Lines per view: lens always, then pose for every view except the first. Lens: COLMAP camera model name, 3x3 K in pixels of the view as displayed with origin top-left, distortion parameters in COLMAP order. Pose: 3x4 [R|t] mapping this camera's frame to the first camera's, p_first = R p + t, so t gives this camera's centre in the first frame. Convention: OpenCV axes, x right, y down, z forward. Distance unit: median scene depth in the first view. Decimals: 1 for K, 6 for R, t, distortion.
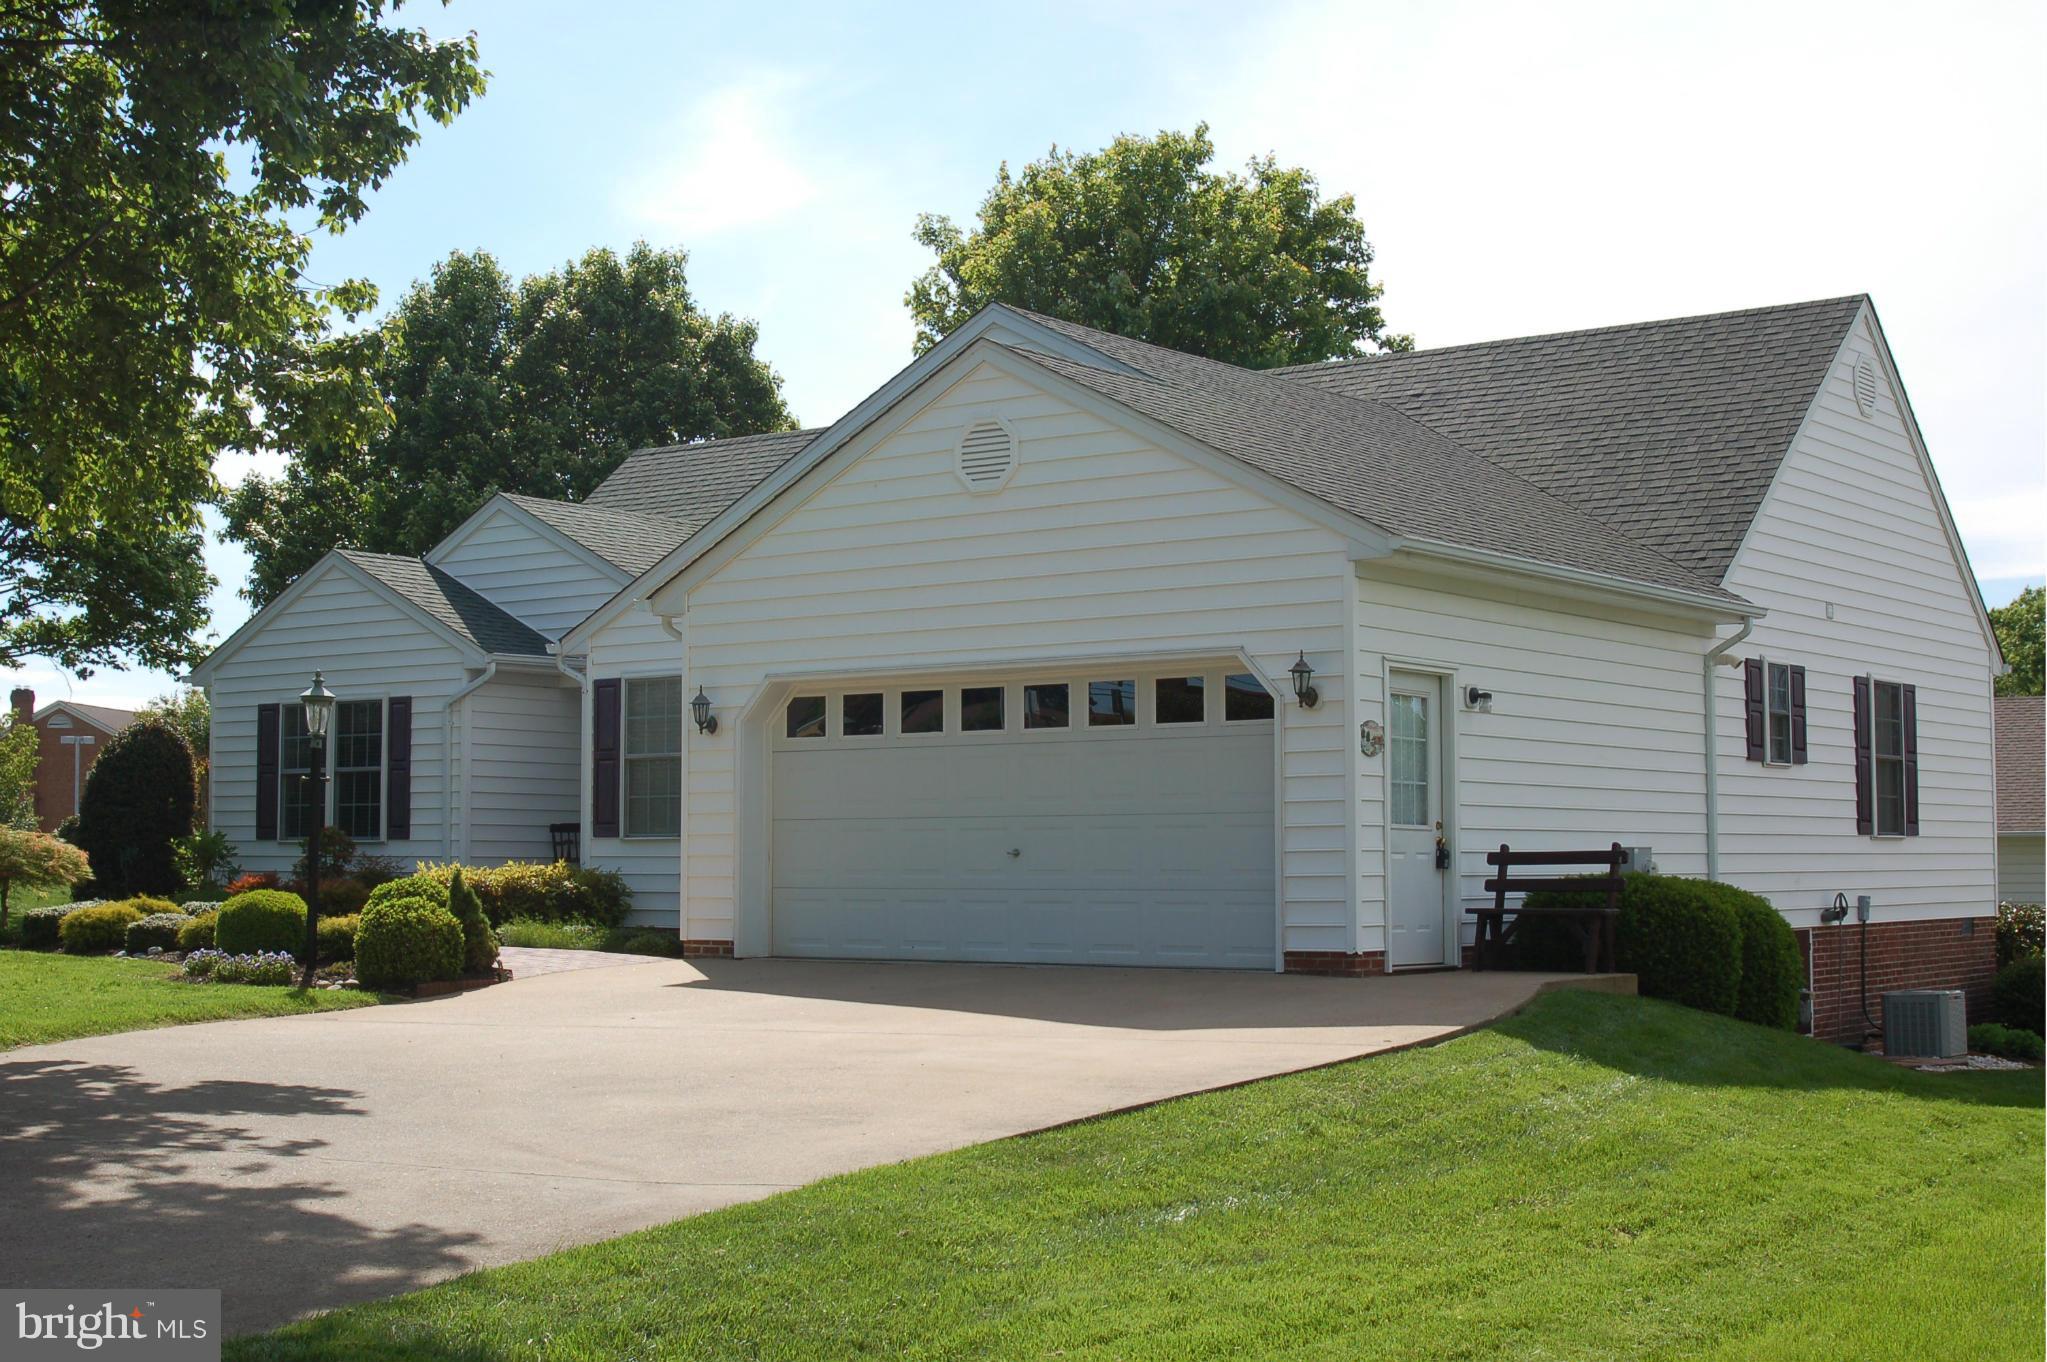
lens RADIAL K [[2688.4, 0, 1023.5], [0, 2688.4, 681.0], [0, 0, 1]] dist [-0.098410, 0.024361]
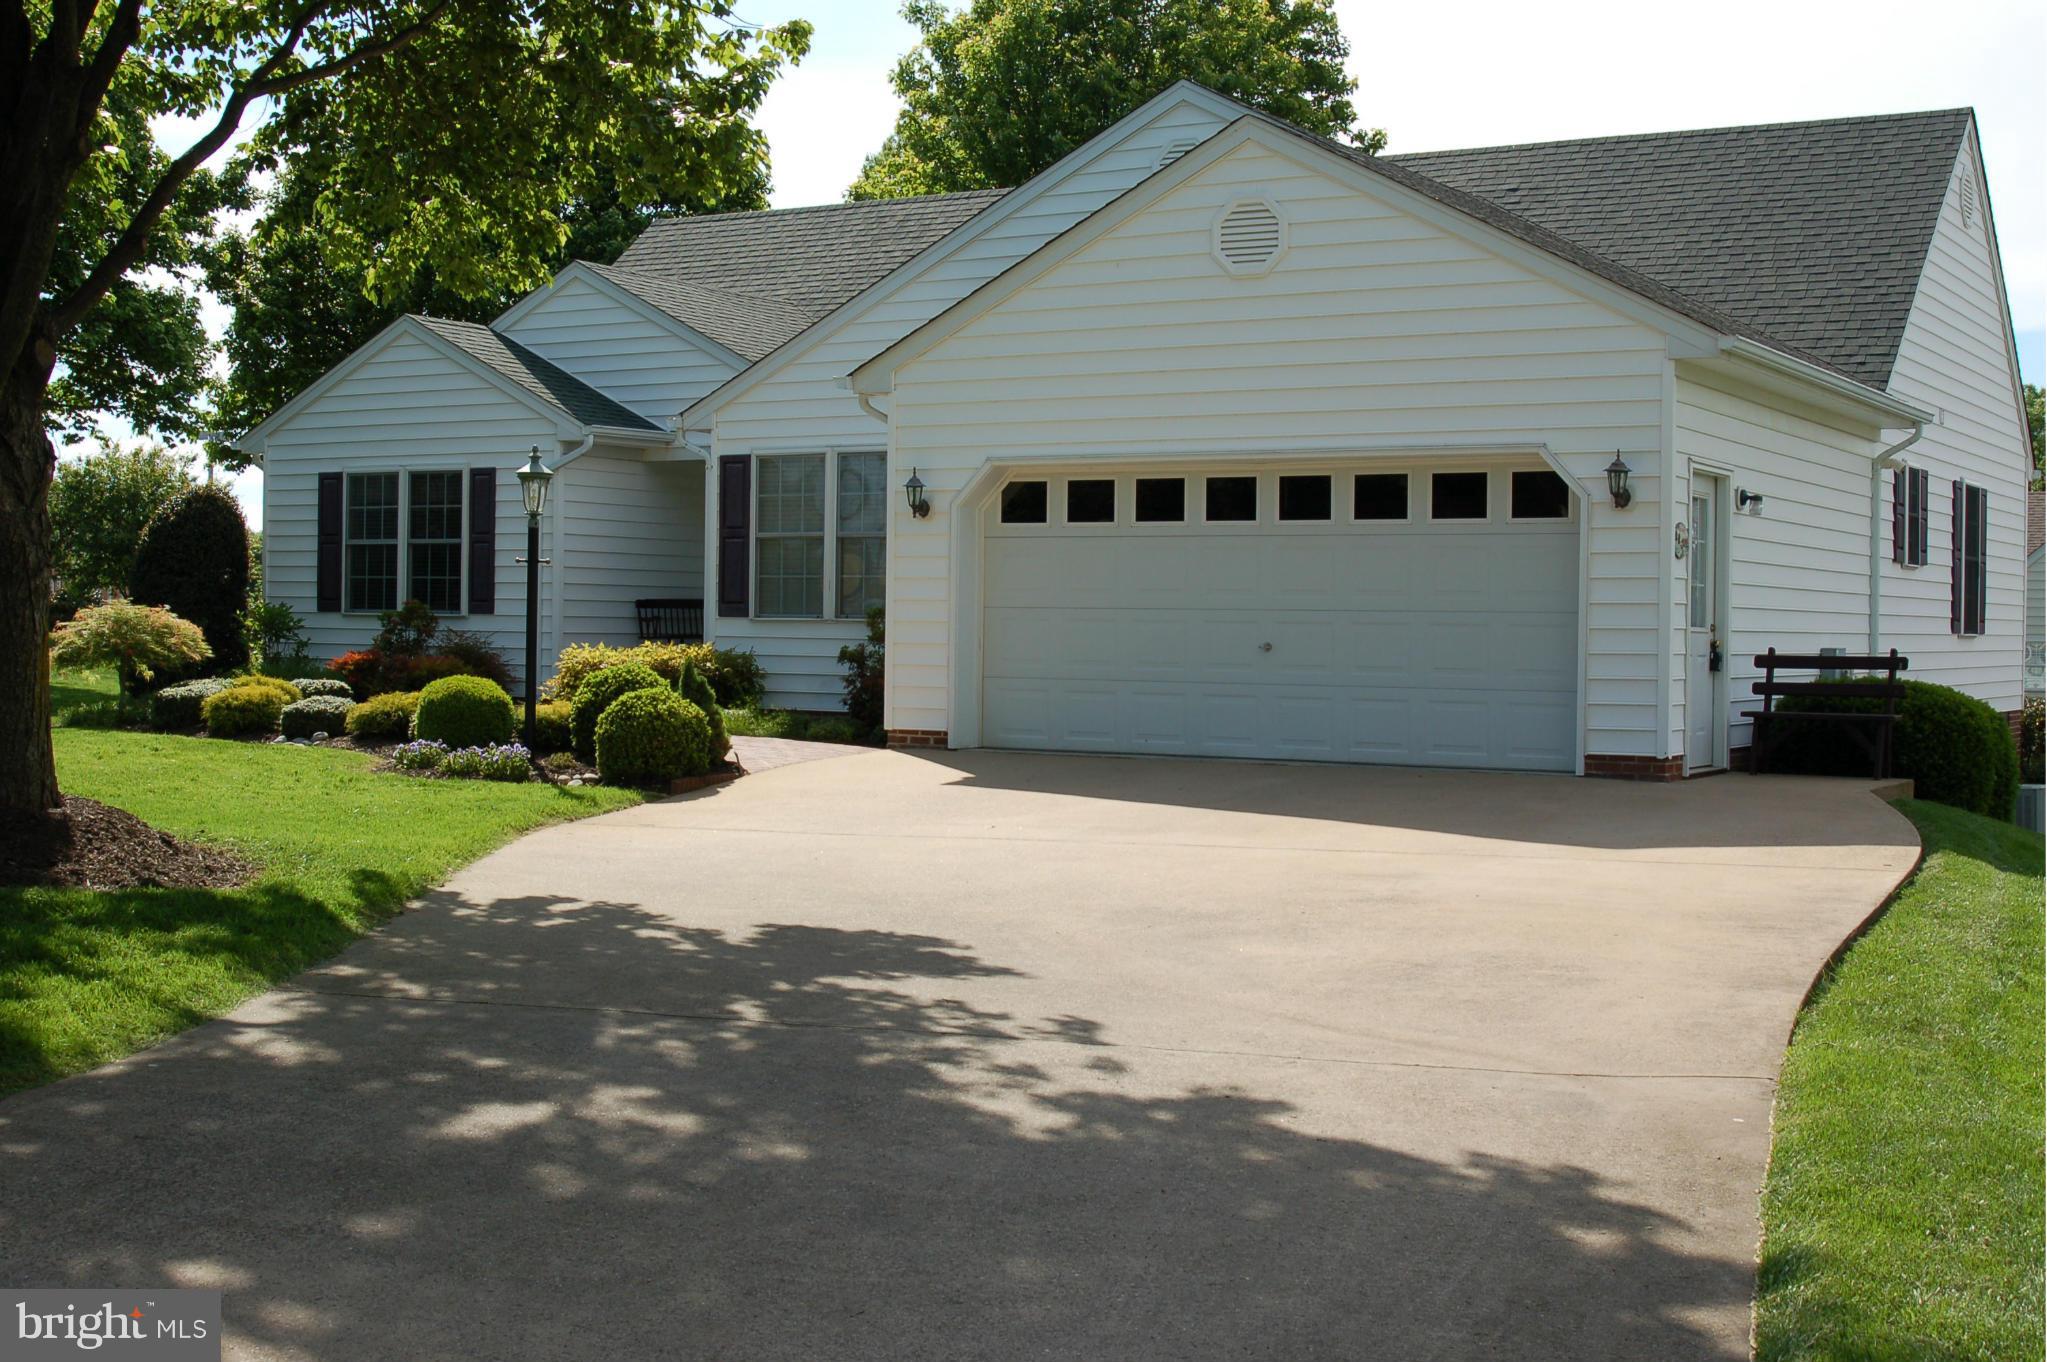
lens RADIAL K [[2502.8, 0, 1023.5], [0, 2502.8, 681.0], [0, 0, 1]] dist [-0.113535, 0.037139]
pose [[0.994626, 0.011326, 0.102915, -0.154696], [-0.020759, 0.995630, 0.091054, -0.004088], [-0.101434, -0.092701, 0.990514, 0.087628]]
